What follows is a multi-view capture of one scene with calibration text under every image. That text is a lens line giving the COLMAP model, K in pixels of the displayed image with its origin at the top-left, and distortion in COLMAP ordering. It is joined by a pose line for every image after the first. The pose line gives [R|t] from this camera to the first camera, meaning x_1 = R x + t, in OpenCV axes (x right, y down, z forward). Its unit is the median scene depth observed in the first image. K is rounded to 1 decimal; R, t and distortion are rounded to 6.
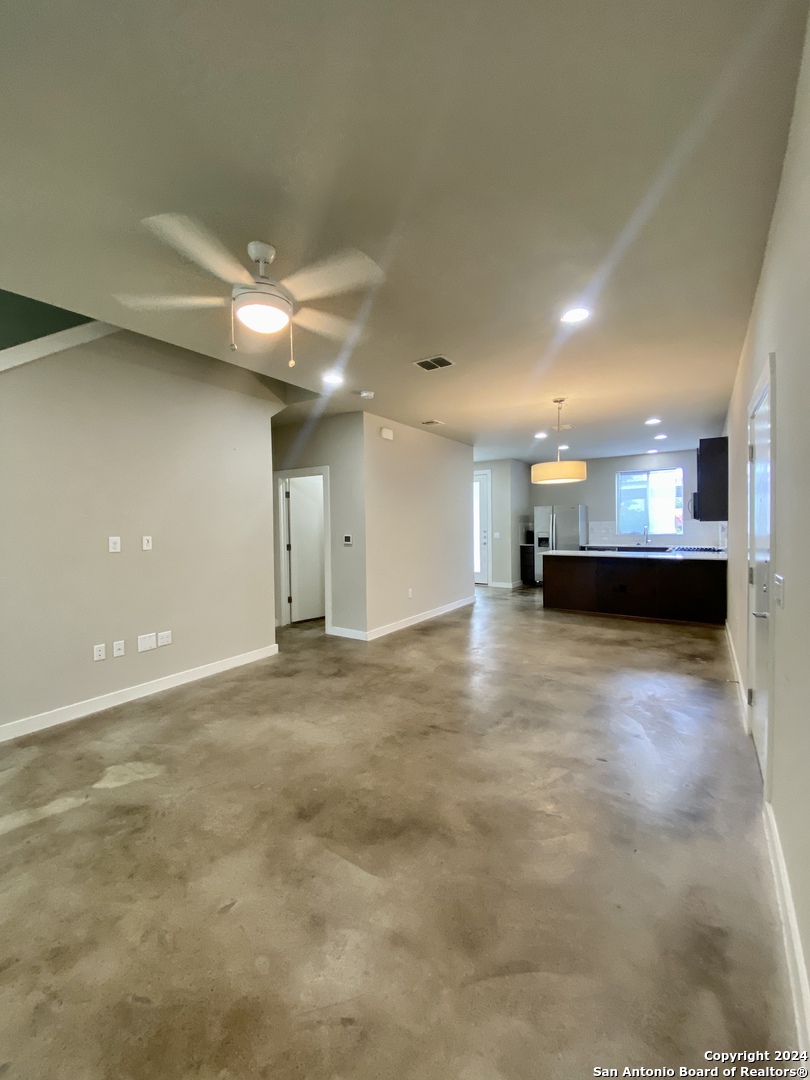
lens RADIAL K [[442.5, 0, 395.1], [0, 442.5, 533.7], [0, 0, 1]] dist [0.001804, -0.011436]
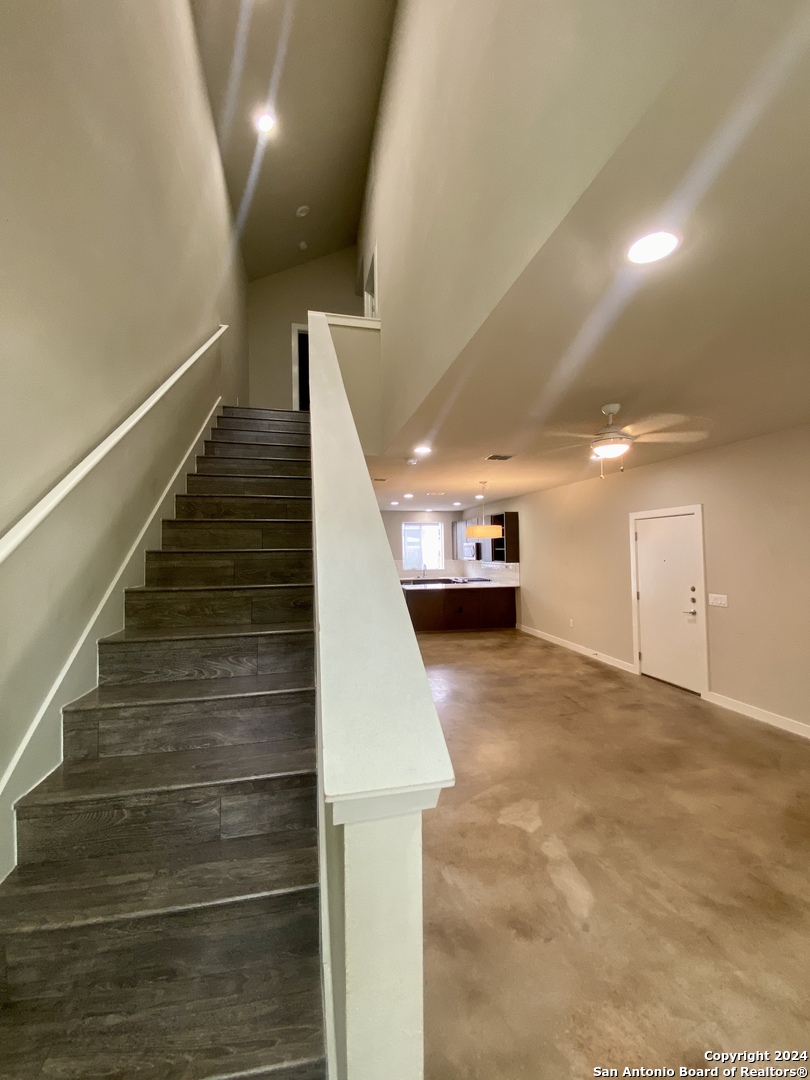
lens RADIAL K [[442.5, 0, 396.2], [0, 442.5, 544.7], [0, 0, 1]] dist [0.001804, -0.011436]
pose [[0.695408, 0.008442, 0.718566, -1.564644], [0.024290, 0.999083, -0.035245, -0.103668], [-0.718205, 0.041964, 0.694565, 0.402943]]
